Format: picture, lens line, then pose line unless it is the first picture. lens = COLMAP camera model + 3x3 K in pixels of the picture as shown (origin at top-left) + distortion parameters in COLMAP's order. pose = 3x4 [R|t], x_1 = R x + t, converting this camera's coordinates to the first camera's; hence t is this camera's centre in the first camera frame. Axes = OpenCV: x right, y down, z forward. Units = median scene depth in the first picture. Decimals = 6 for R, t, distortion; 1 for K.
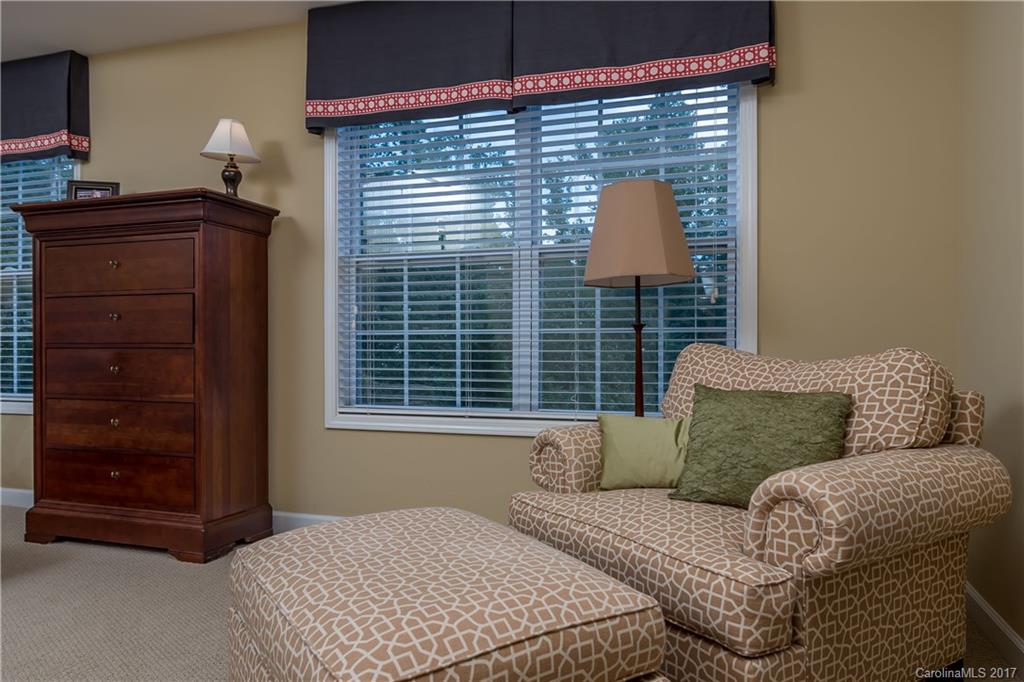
lens RADIAL K [[649.3, 0, 511.9], [0, 649.3, 344.3], [0, 0, 1]] dist [0.005443, -0.000840]
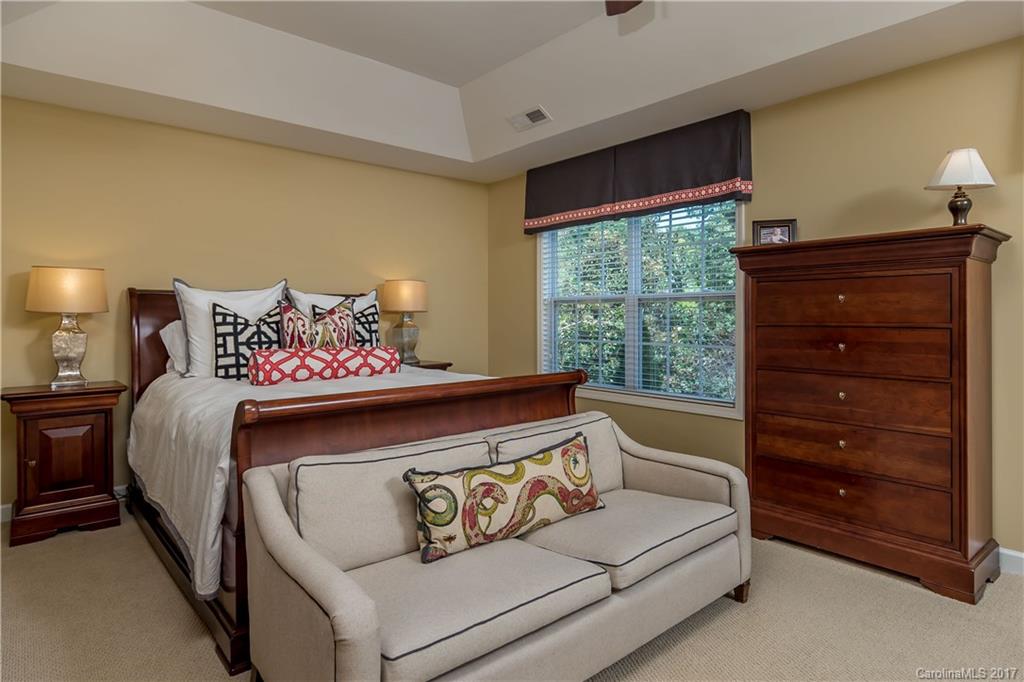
lens RADIAL K [[571.3, 0, 517.0], [0, 571.3, 308.2], [0, 0, 1]] dist [0.003789, 0.001398]
pose [[0.848229, -0.005794, -0.529598, -0.549746], [-0.002040, 0.999897, -0.014207, -0.089380], [0.529626, 0.013131, 0.848130, -0.096354]]
